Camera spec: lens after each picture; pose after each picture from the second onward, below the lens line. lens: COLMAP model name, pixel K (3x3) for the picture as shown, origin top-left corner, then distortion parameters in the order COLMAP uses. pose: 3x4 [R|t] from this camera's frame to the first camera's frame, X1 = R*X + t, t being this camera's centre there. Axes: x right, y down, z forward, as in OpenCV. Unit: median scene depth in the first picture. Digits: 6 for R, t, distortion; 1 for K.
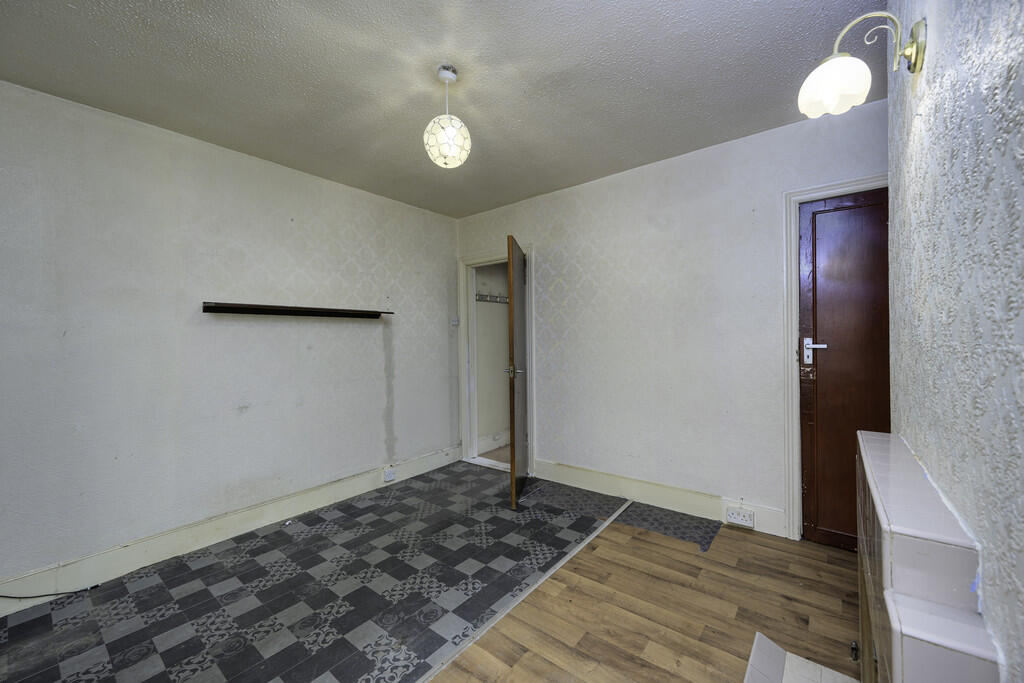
lens RADIAL K [[401.1, 0, 509.5], [0, 401.1, 341.0], [0, 0, 1]] dist [0.001738, -0.000162]
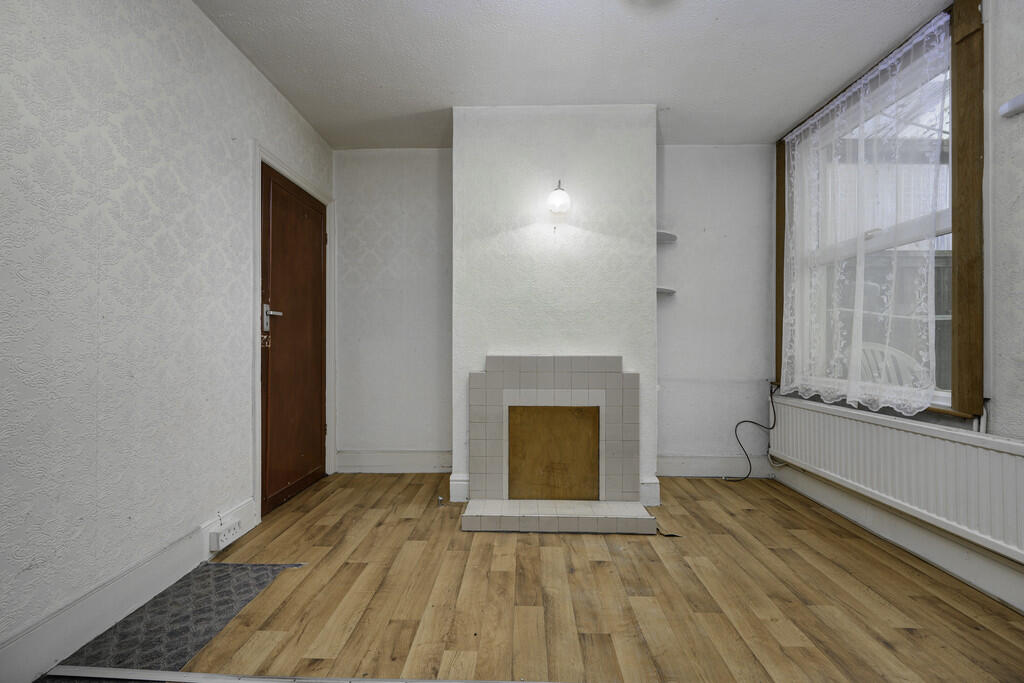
lens RADIAL K [[401.1, 0, 518.8], [0, 401.1, 337.3], [0, 0, 1]] dist [0.001738, -0.000162]
pose [[-0.621206, 0.025808, 0.783222, -0.491529], [0.010496, 0.999642, -0.024614, 0.128839], [-0.783577, -0.007070, -0.621254, 1.423016]]
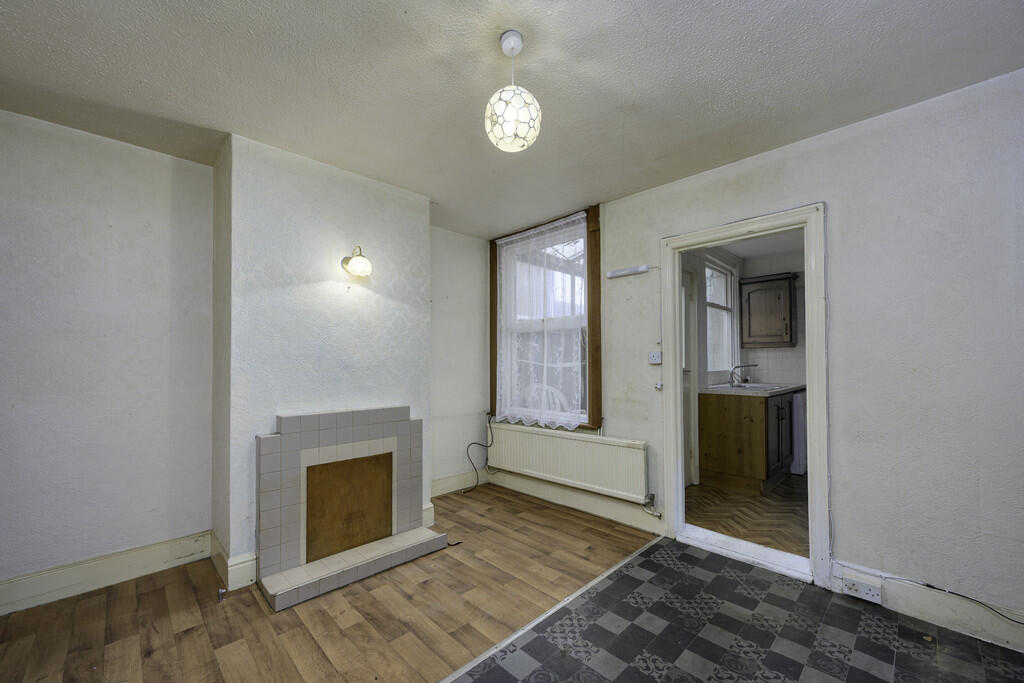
lens RADIAL K [[401.1, 0, 515.6], [0, 401.1, 349.9], [0, 0, 1]] dist [0.001738, -0.000162]
pose [[-0.994421, 0.024206, 0.102673, -0.239631], [0.020940, 0.999244, -0.032770, 0.003793], [-0.103389, -0.030437, -0.994175, 1.849301]]
